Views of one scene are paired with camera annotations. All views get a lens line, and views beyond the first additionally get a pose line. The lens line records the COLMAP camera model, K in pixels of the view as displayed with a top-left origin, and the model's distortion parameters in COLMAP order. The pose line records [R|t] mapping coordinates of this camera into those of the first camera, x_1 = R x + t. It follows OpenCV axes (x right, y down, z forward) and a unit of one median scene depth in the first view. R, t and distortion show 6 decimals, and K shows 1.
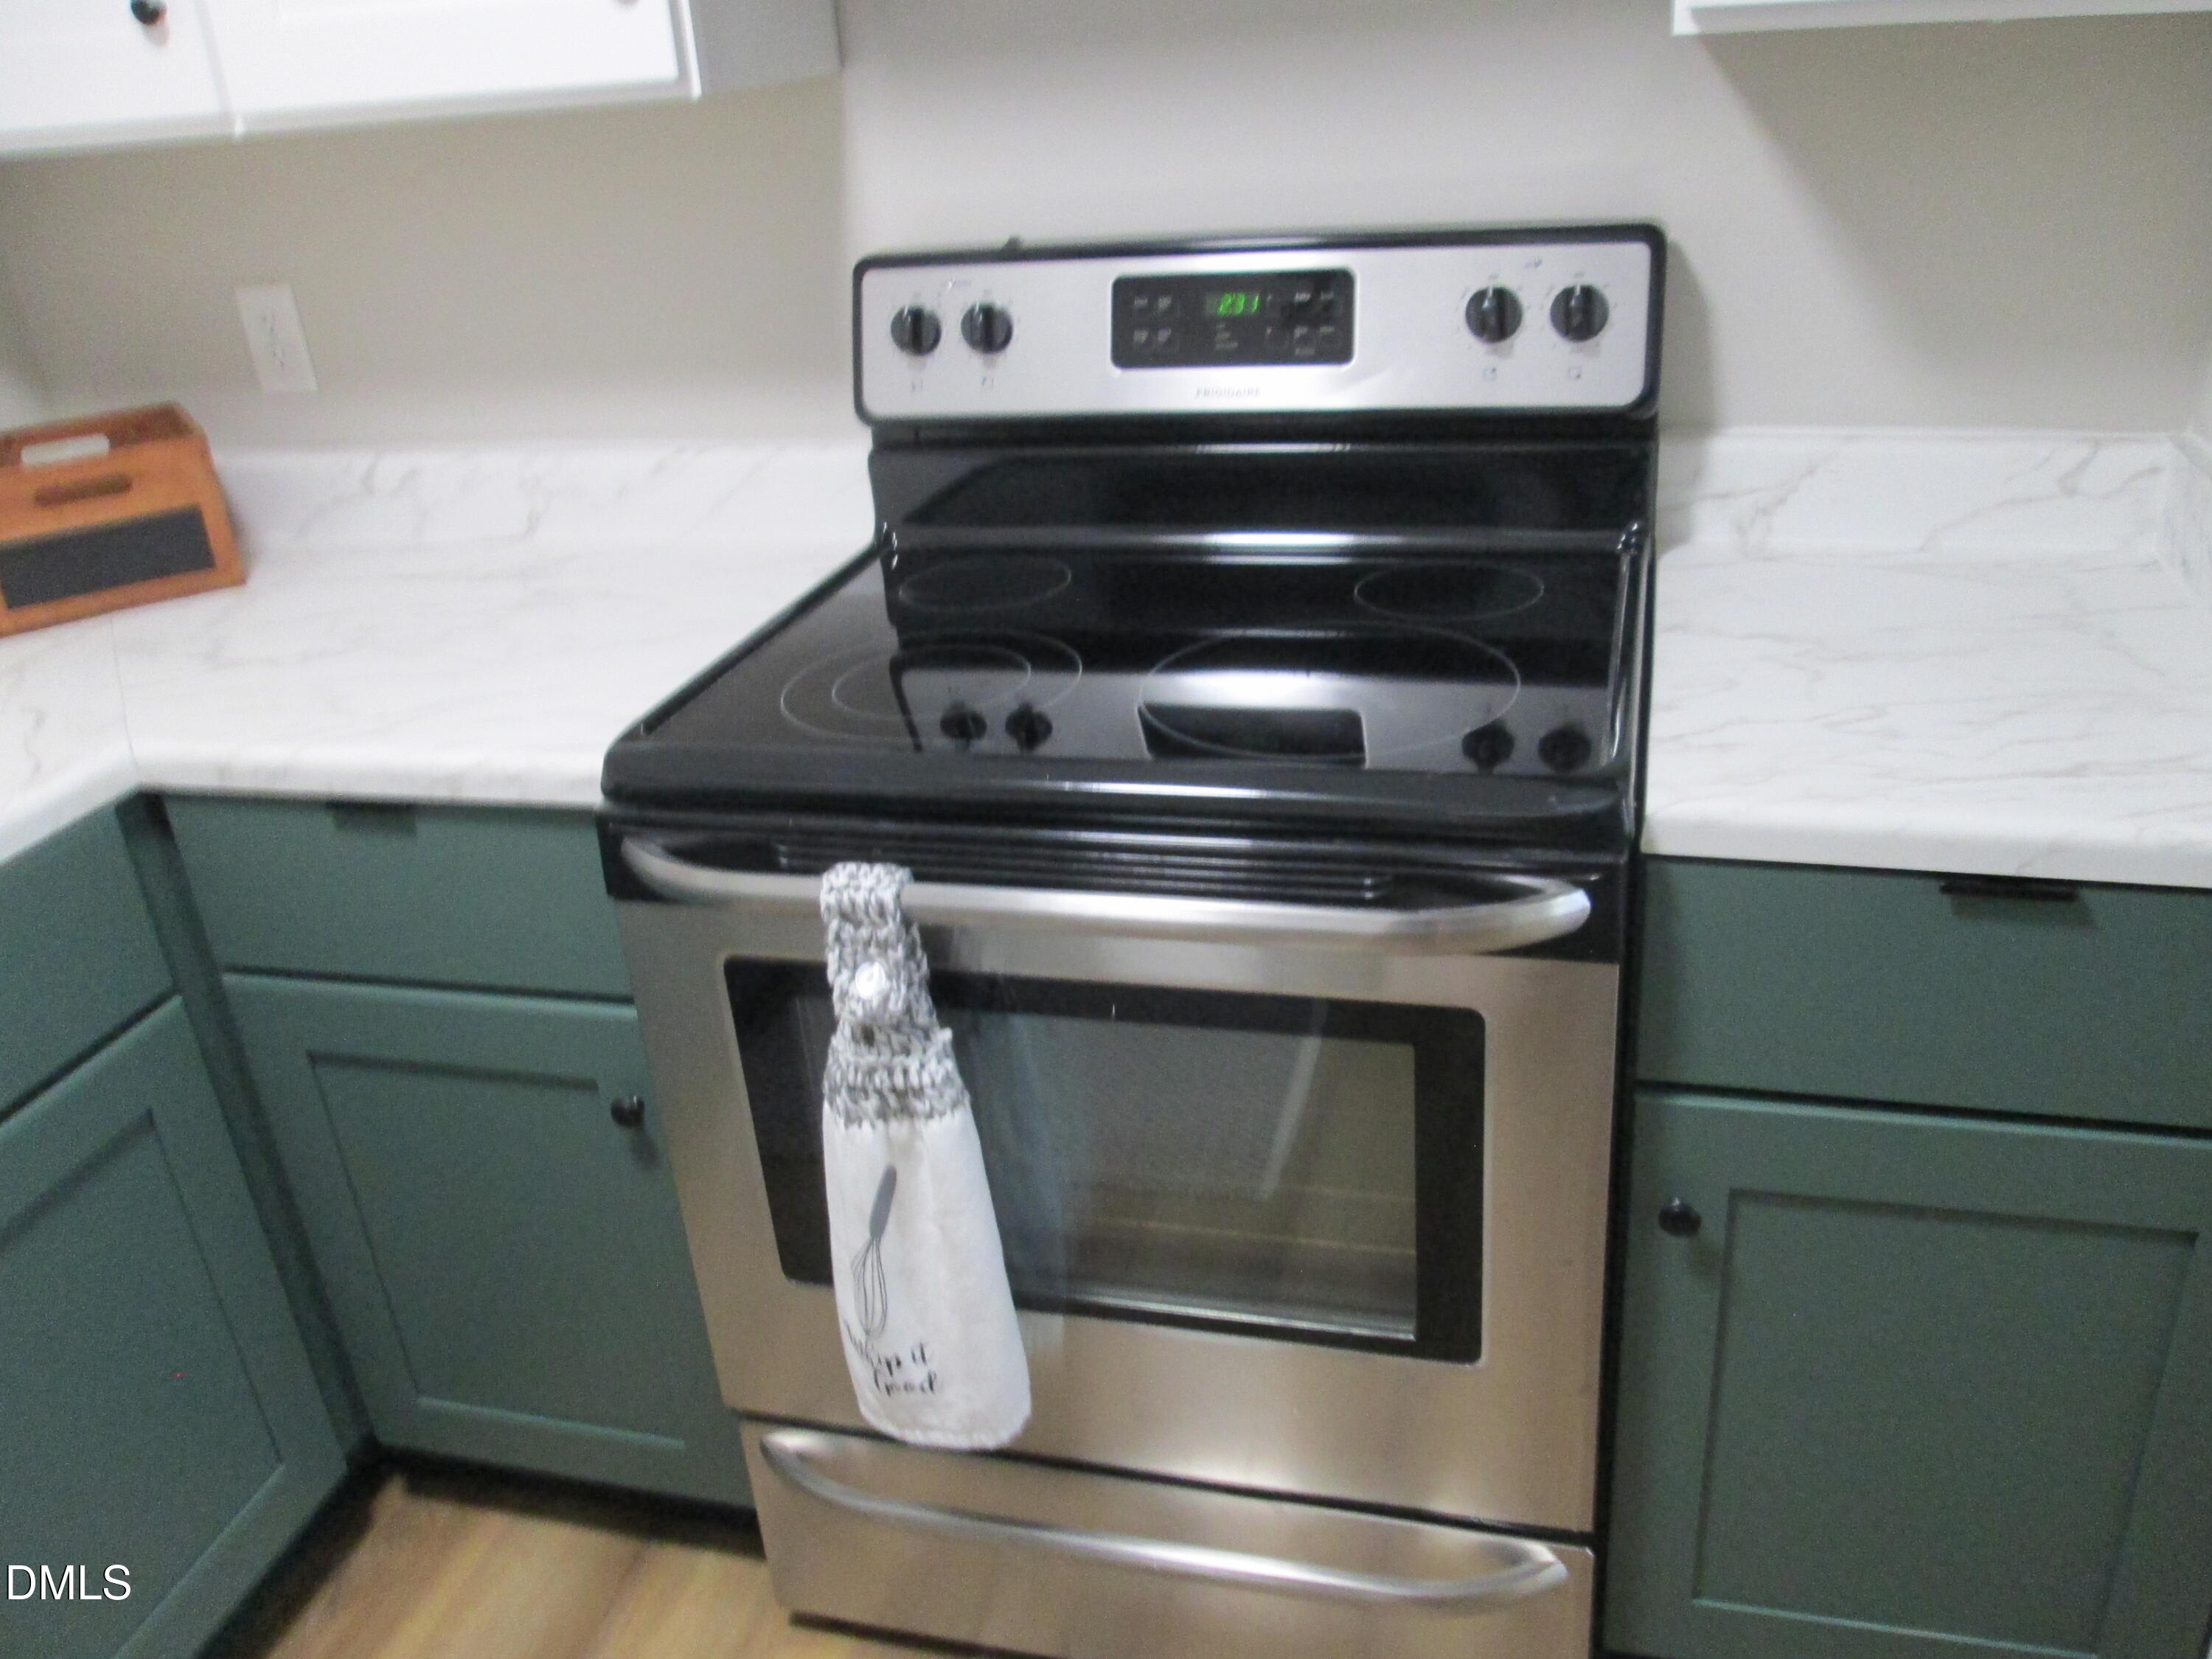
lens RADIAL K [[1818.9, 0, 1101.7], [0, 1818.9, 821.8], [0, 0, 1]] dist [-0.054392, 0.015961]
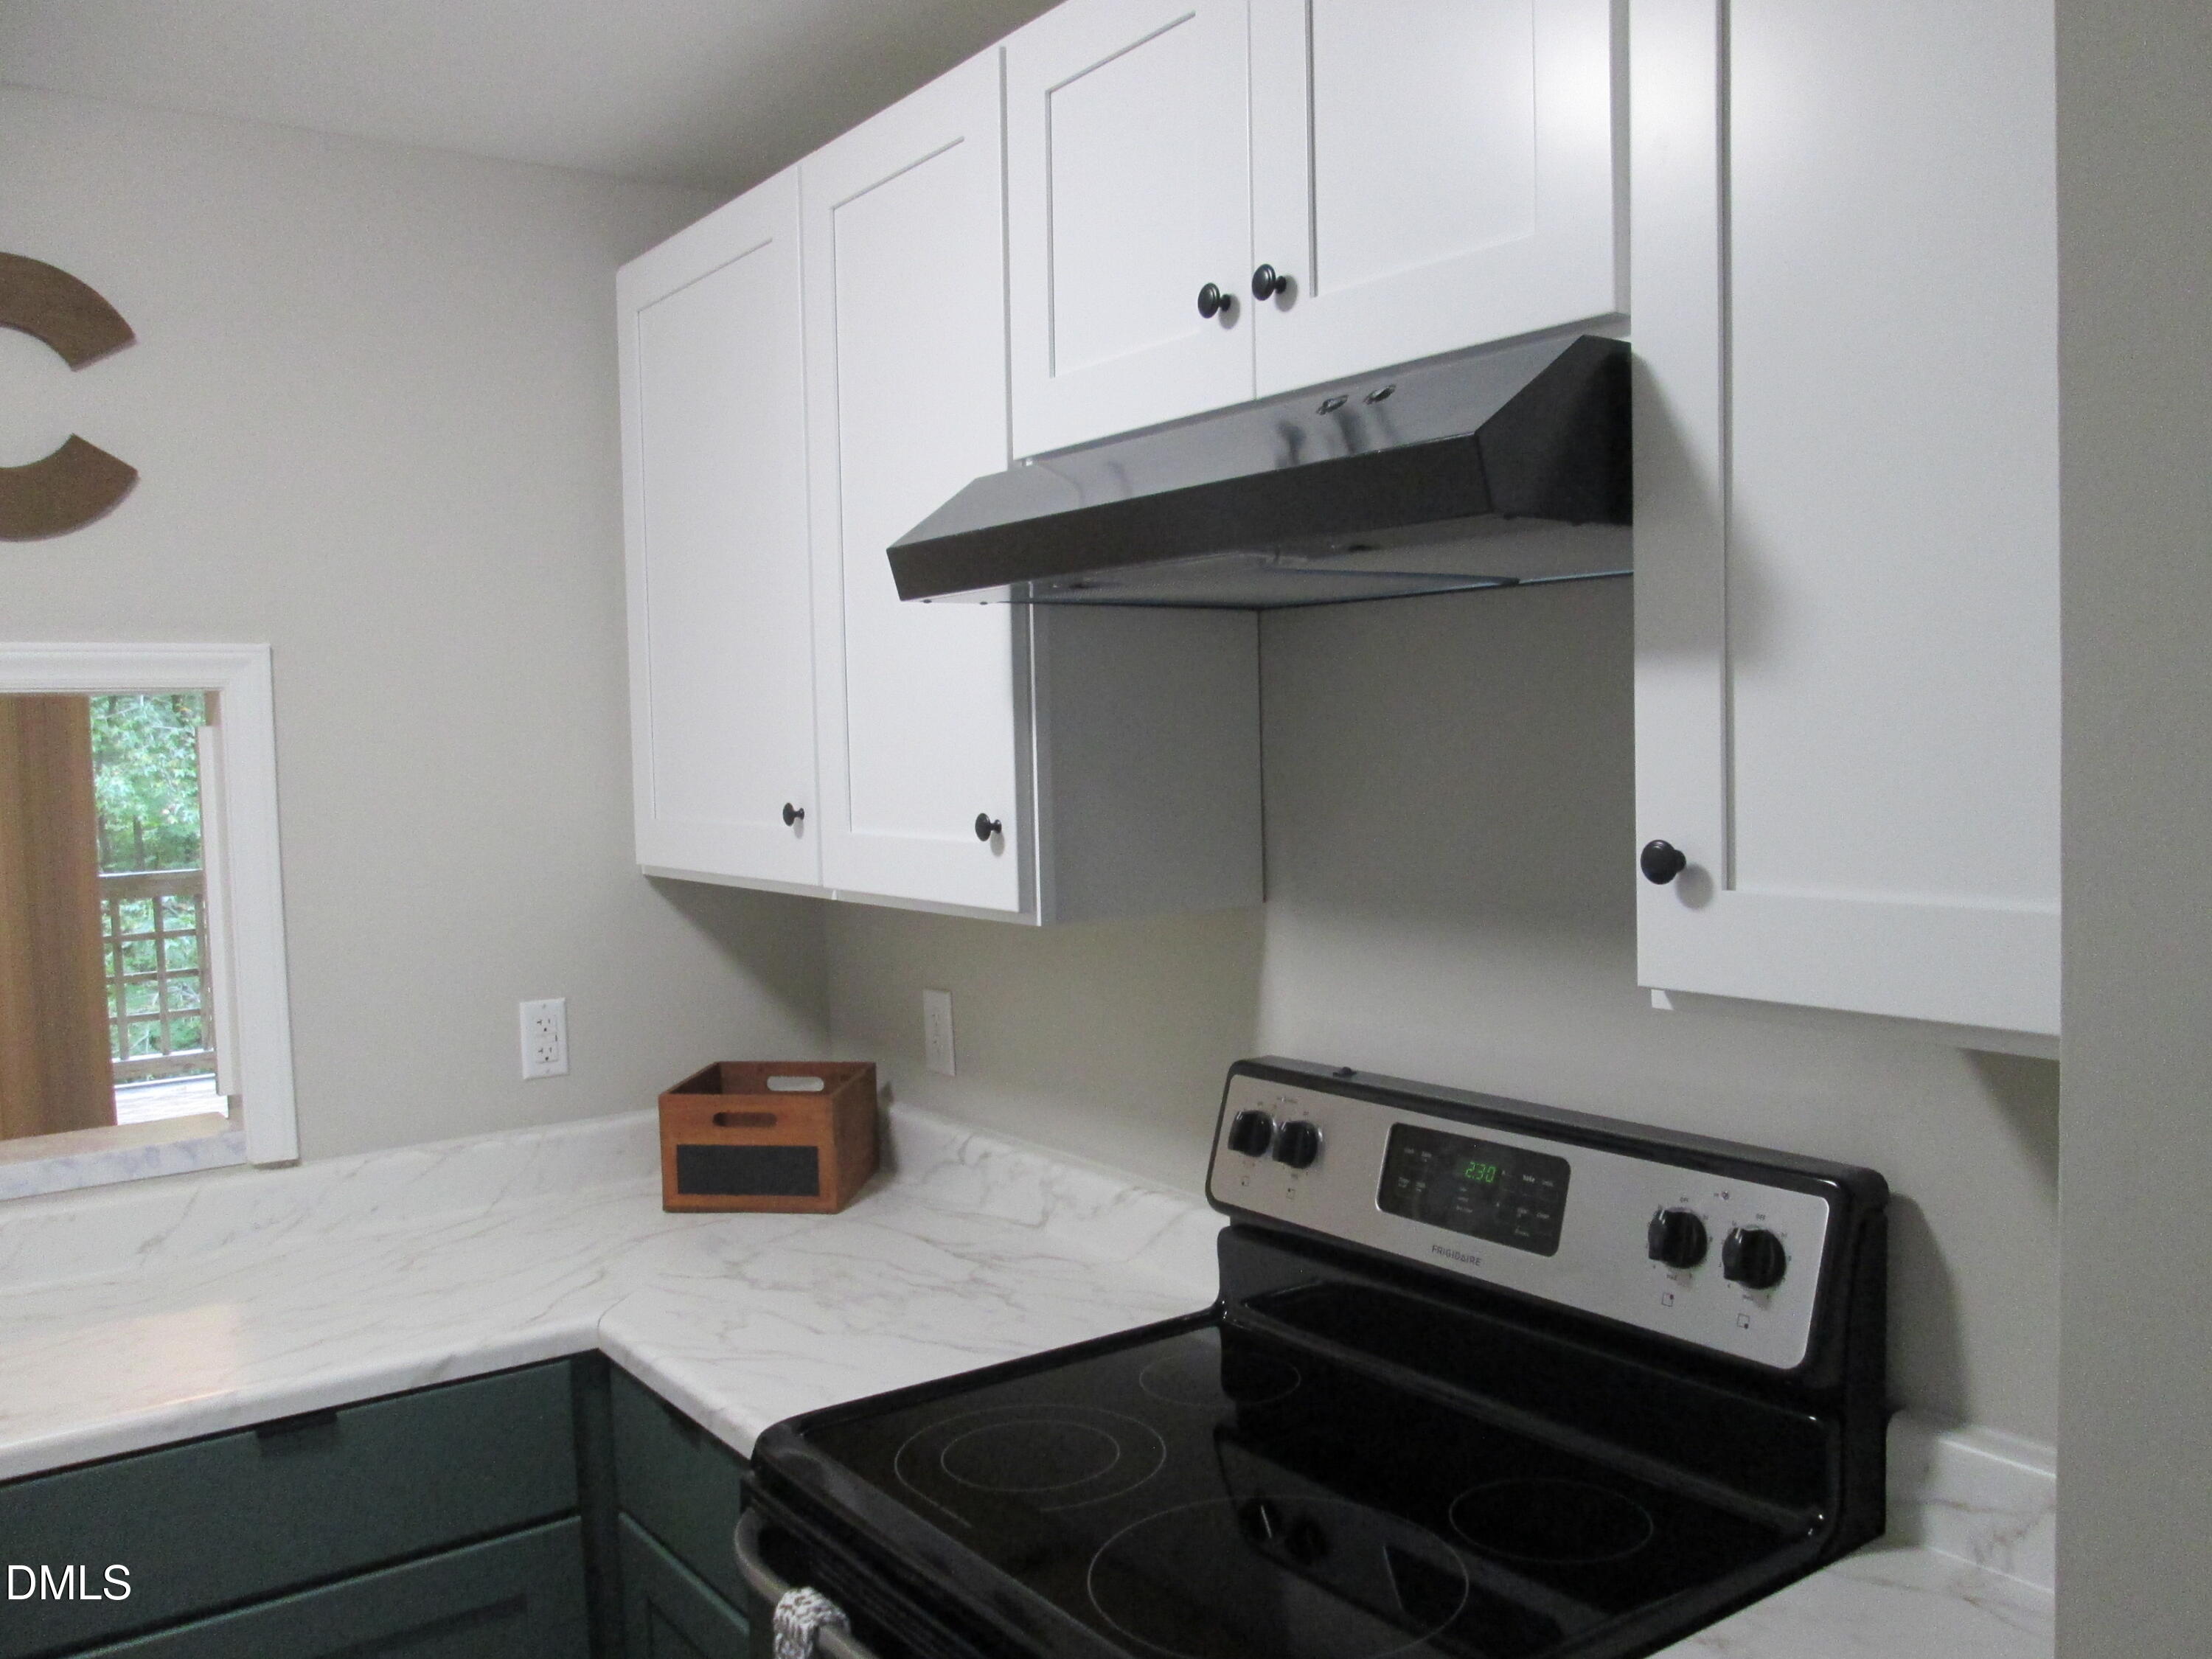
lens RADIAL K [[1818.9, 0, 1140.1], [0, 1818.9, 793.8], [0, 0, 1]] dist [-0.054392, 0.015961]
pose [[0.788311, 0.081110, -0.609908, 0.526557], [-0.295920, 0.919075, -0.260255, -0.156815], [0.539442, 0.385645, 0.748519, 0.044482]]
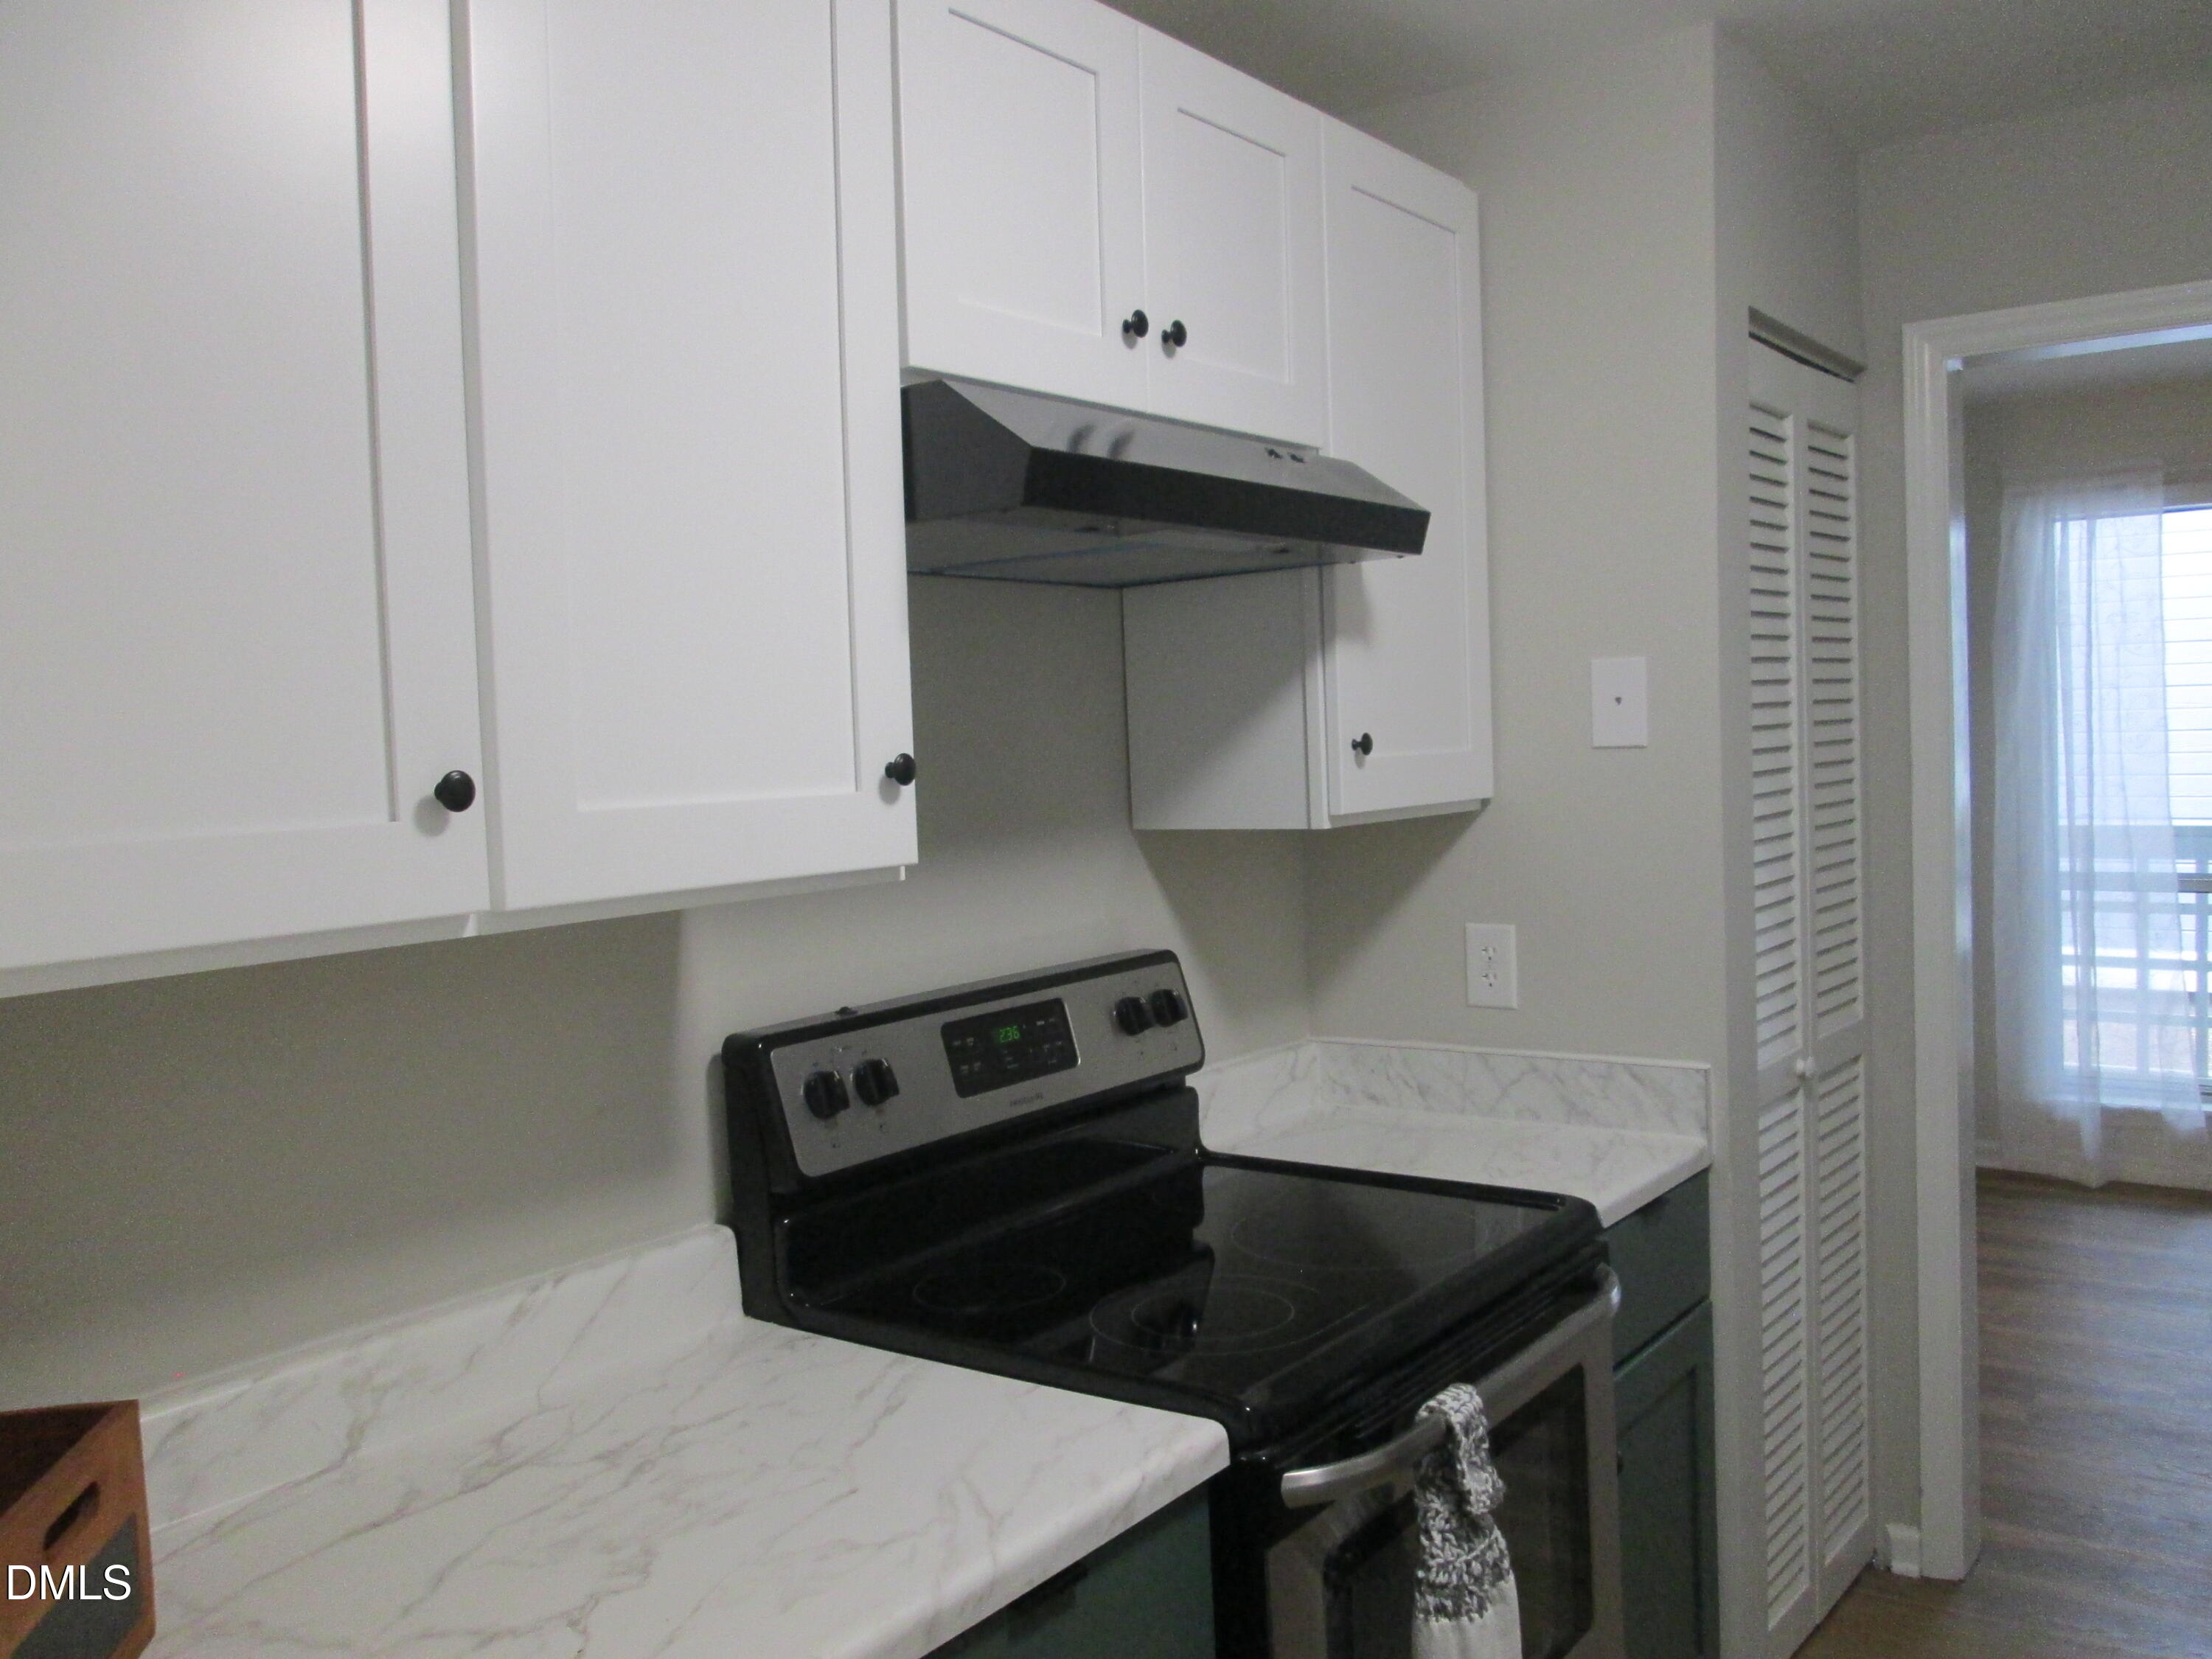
lens RADIAL K [[1818.9, 0, 1119.6], [0, 1818.9, 819.3], [0, 0, 1]] dist [-0.054392, 0.015961]
pose [[0.365907, 0.019275, 0.930452, -1.090228], [0.415358, 0.891305, -0.181807, -0.152465], [-0.832820, 0.452995, 0.318129, 0.449546]]
